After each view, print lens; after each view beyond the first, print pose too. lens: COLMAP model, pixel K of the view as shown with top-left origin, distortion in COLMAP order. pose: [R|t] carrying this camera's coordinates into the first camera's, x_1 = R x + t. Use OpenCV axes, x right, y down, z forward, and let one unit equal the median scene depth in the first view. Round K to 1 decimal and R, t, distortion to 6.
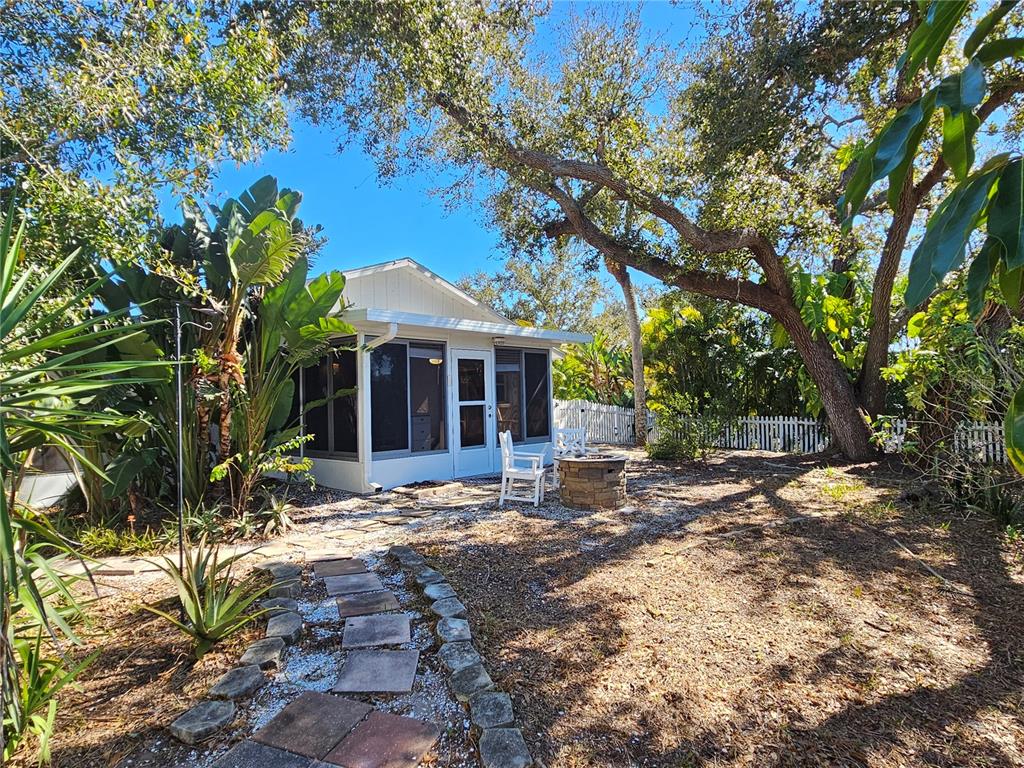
lens RADIAL K [[596.1, 0, 514.7], [0, 596.1, 379.6], [0, 0, 1]] dist [0.001794, -0.001764]
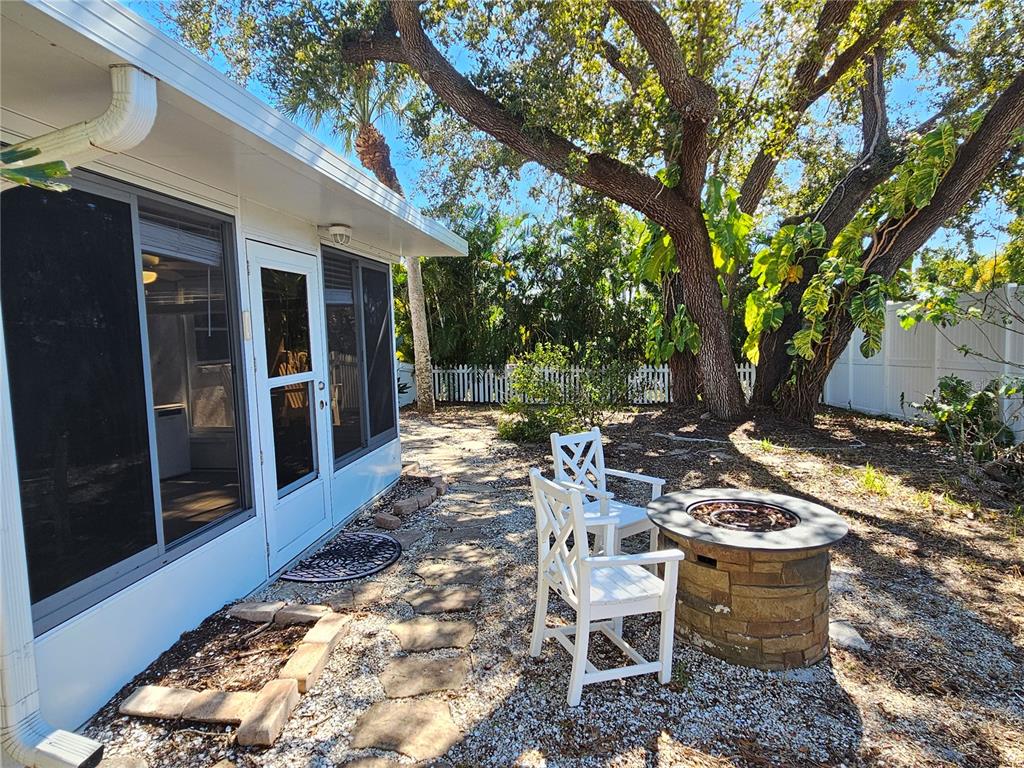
lens RADIAL K [[596.1, 0, 514.7], [0, 596.1, 379.6], [0, 0, 1]] dist [0.001794, -0.001764]
pose [[0.829523, -0.047944, 0.556411, -0.172945], [-0.006780, 0.995370, 0.095875, -0.001100], [-0.558432, -0.083303, 0.825357, 0.574816]]
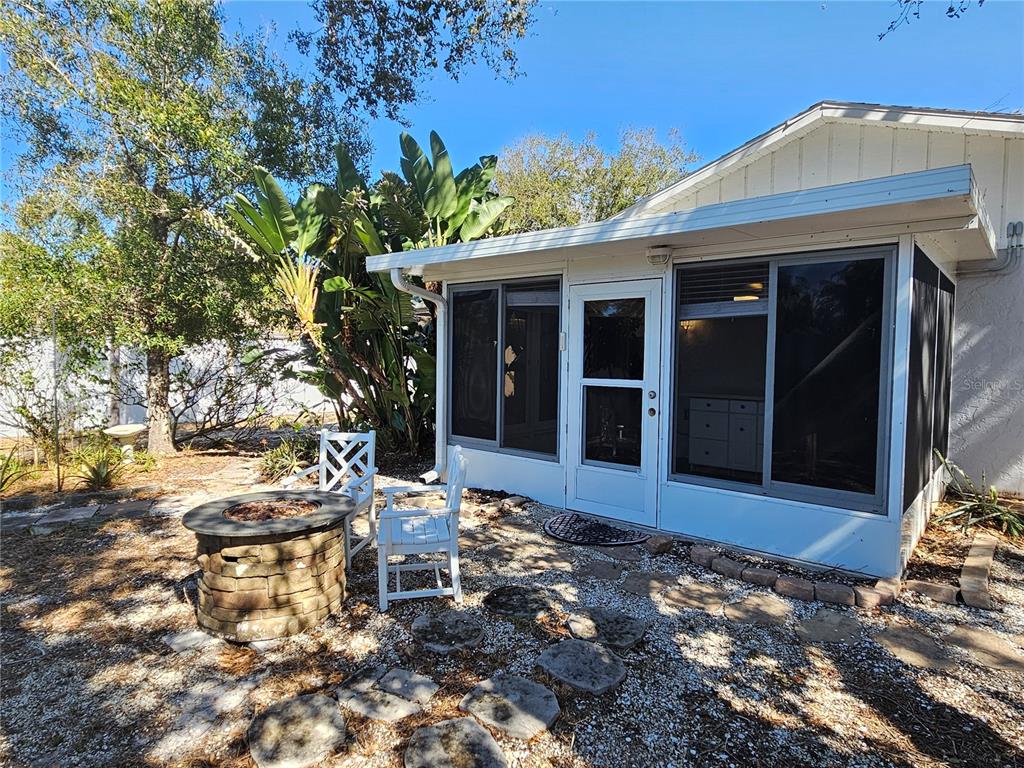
lens RADIAL K [[596.1, 0, 514.7], [0, 596.1, 379.6], [0, 0, 1]] dist [0.001794, -0.001764]
pose [[0.030379, 0.071303, -0.996992, 0.455144], [0.019989, 0.997210, 0.071928, -0.003411], [0.999339, -0.022114, 0.028869, 0.900360]]
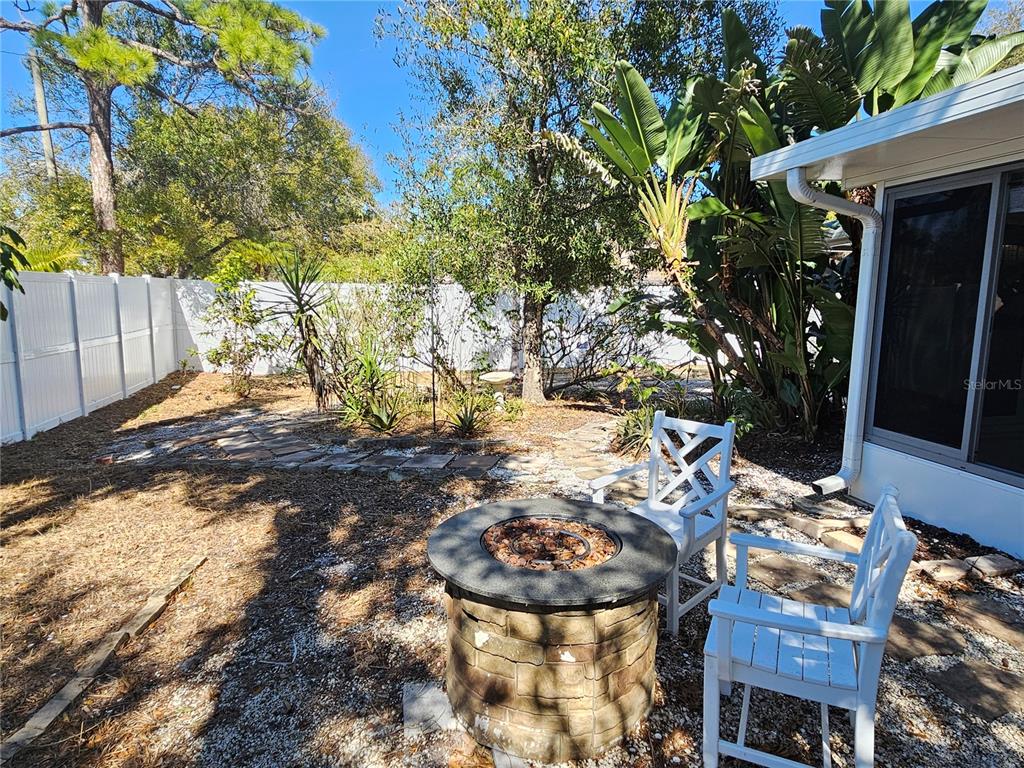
lens RADIAL K [[596.1, 0, 514.7], [0, 596.1, 379.6], [0, 0, 1]] dist [0.001794, -0.001764]
pose [[-0.576263, 0.137469, -0.805620, 0.297257], [0.035550, 0.989035, 0.143338, -0.000405], [0.816491, 0.053960, -0.574831, 0.883406]]
